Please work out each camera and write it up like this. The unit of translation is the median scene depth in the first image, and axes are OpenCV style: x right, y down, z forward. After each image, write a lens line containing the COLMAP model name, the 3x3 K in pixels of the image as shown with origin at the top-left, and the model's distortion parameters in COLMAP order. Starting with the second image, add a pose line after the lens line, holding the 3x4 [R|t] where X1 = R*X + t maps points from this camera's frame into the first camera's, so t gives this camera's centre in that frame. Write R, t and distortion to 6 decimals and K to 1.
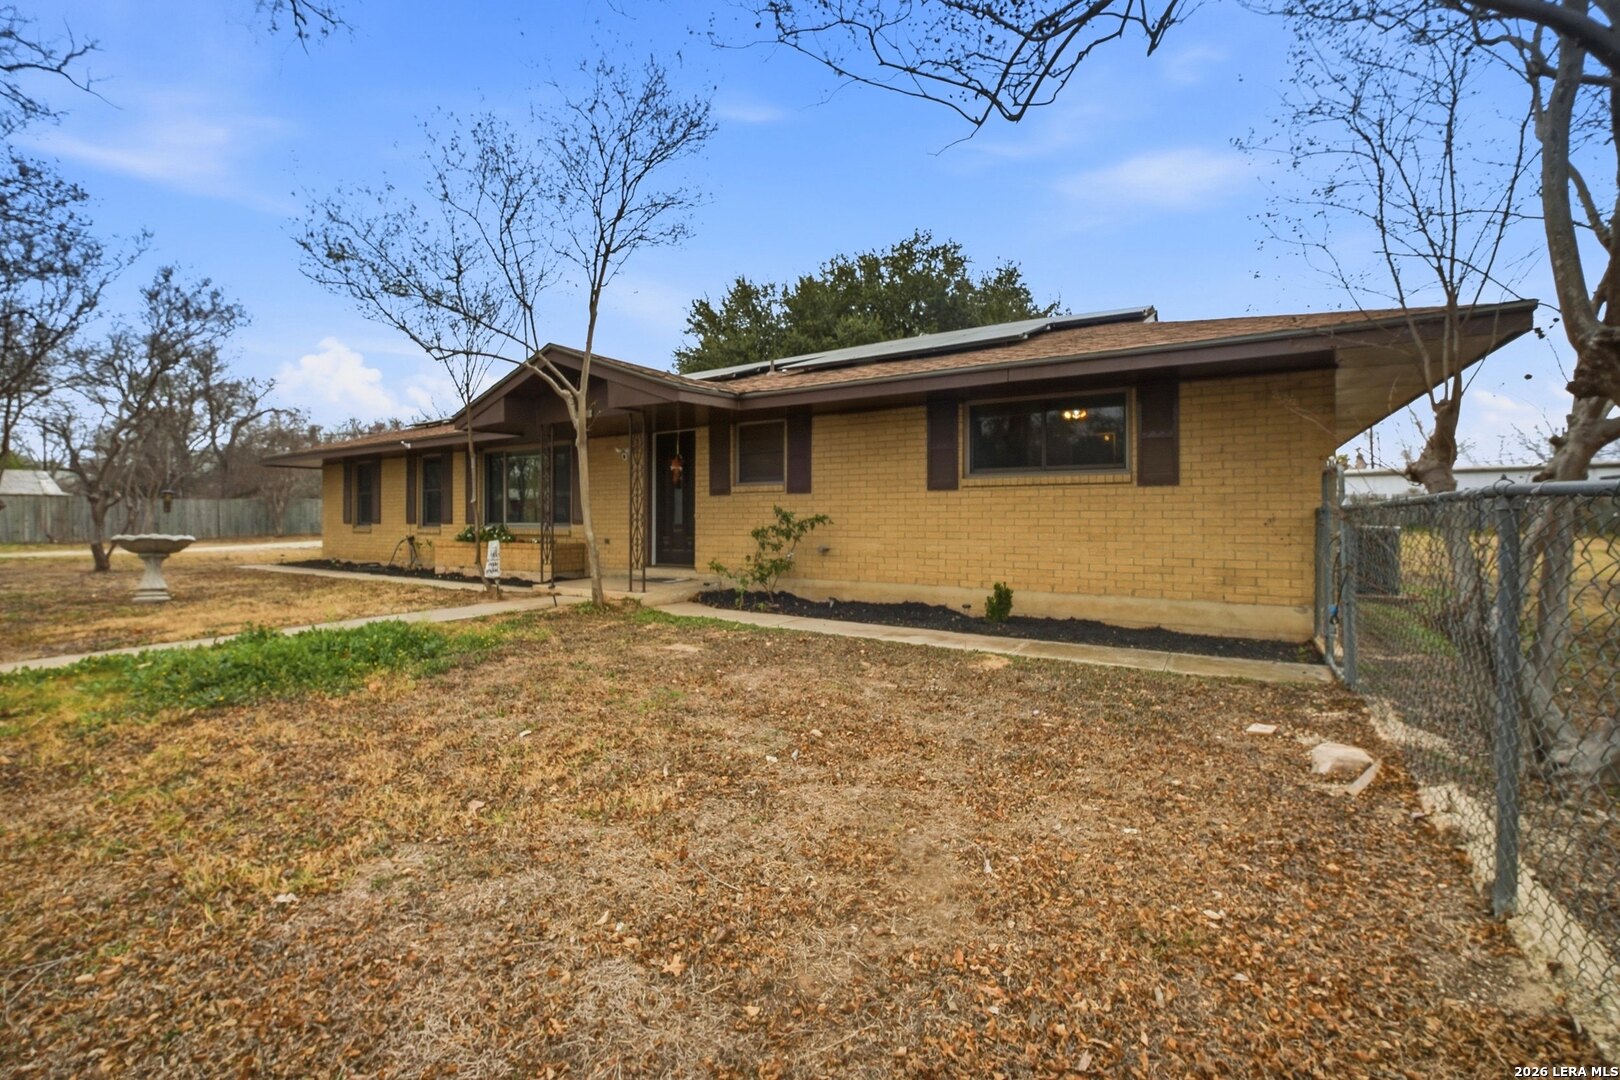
lens RADIAL K [[666.5, 0, 809.4], [0, 666.5, 525.2], [0, 0, 1]] dist [-0.018190, 0.002916]
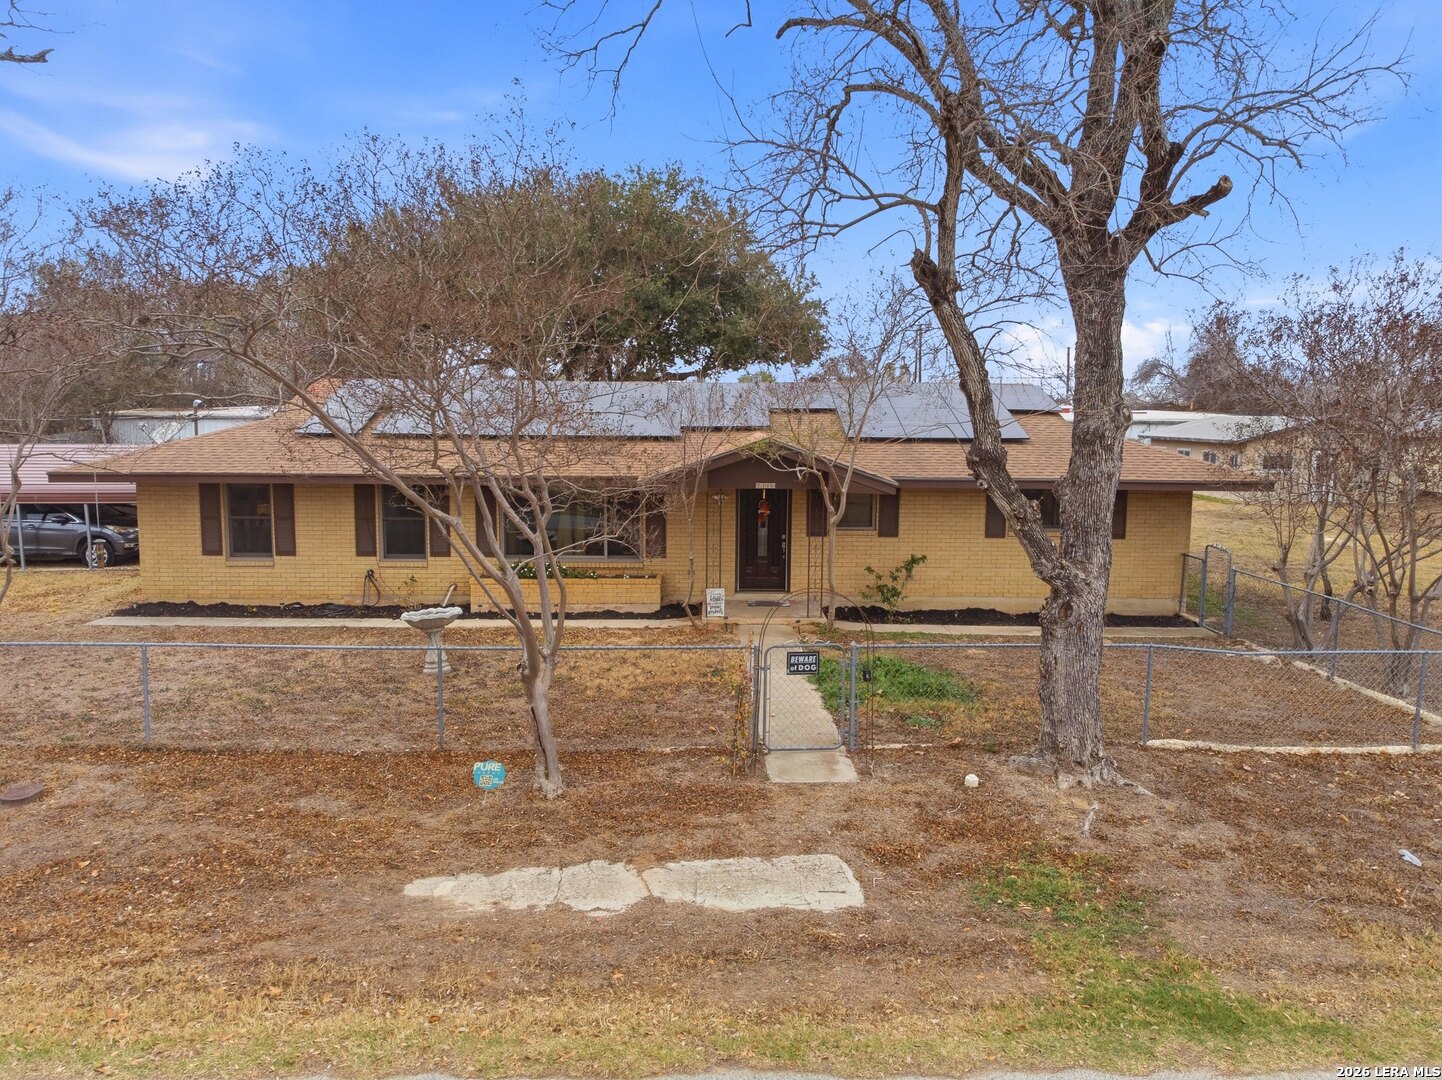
lens RADIAL K [[1070.5, 0, 726.9], [0, 1070.5, 544.5], [0, 0, 1]] dist [-0.000027, -0.002506]
pose [[0.837079, -0.052221, 0.544583, -1.377041], [-0.005715, 0.994545, 0.104153, -0.238356], [-0.547051, -0.090297, 0.832215, -0.624409]]
